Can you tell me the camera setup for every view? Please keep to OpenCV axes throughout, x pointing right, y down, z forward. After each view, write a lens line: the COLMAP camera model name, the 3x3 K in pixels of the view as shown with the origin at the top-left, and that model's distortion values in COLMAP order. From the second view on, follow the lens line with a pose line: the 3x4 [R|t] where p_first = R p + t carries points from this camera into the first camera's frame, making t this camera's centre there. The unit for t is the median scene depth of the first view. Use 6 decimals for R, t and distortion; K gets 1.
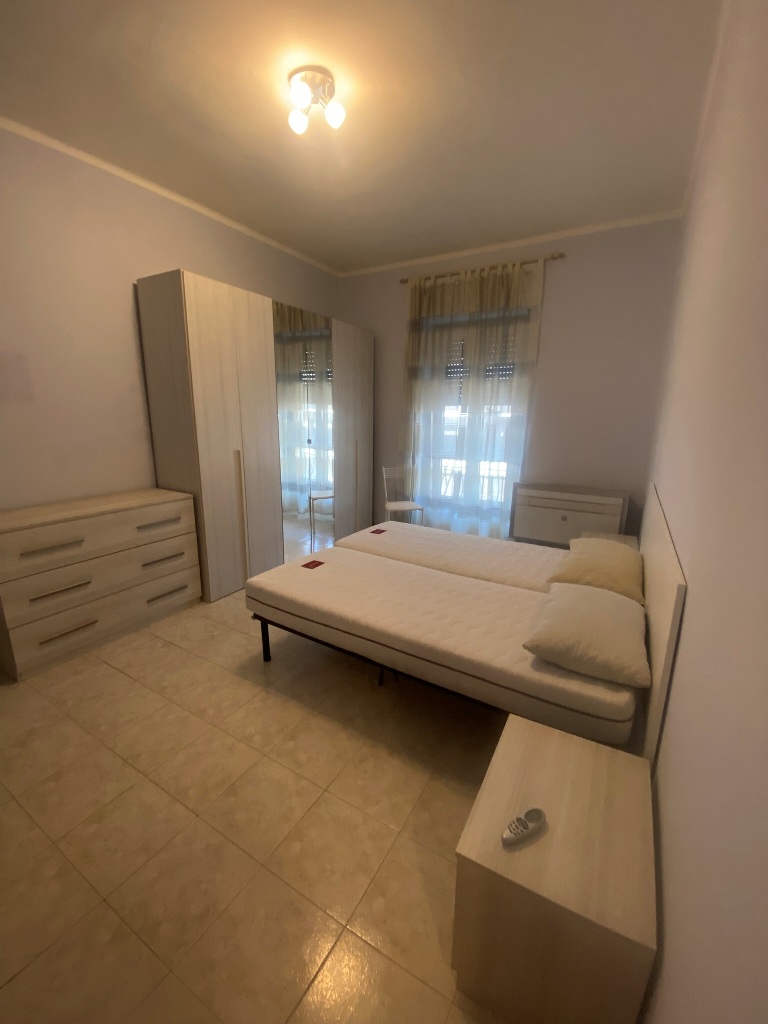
lens RADIAL K [[407.0, 0, 383.8], [0, 407.0, 510.4], [0, 0, 1]] dist [0.004209, -0.010674]
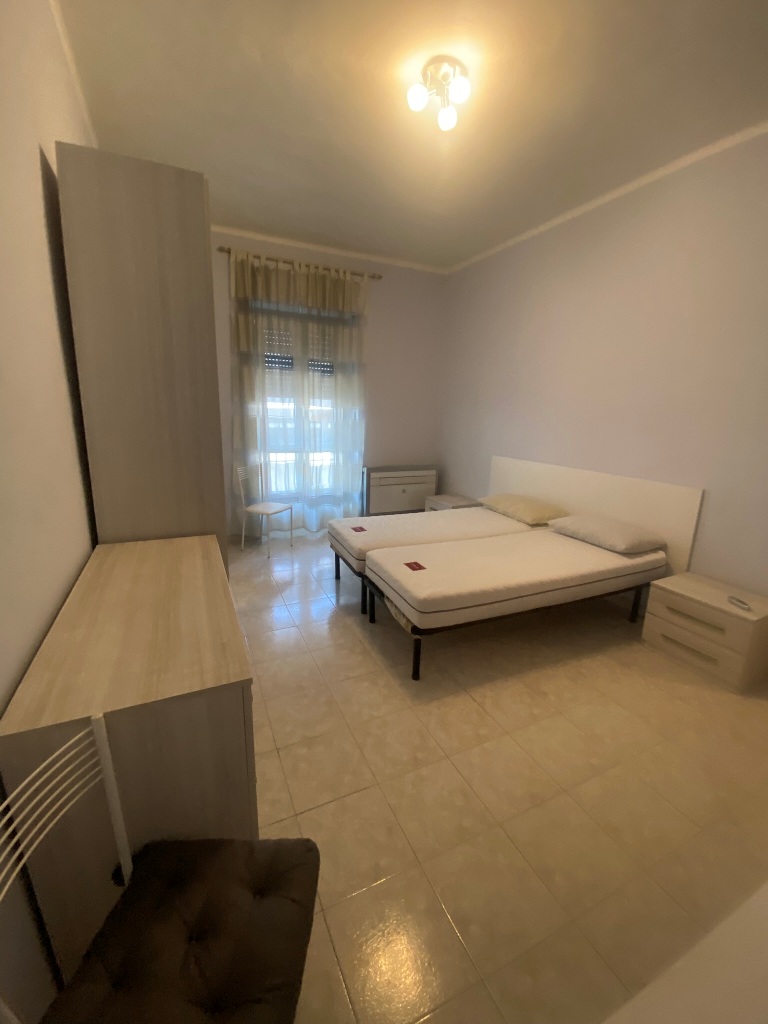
lens RADIAL K [[407.0, 0, 378.9], [0, 407.0, 510.9], [0, 0, 1]] dist [0.004209, -0.010674]
pose [[0.576692, -0.193645, 0.793680, -0.626733], [0.169093, 0.978758, 0.115936, -0.080959], [-0.799271, 0.067346, 0.597186, 0.306426]]
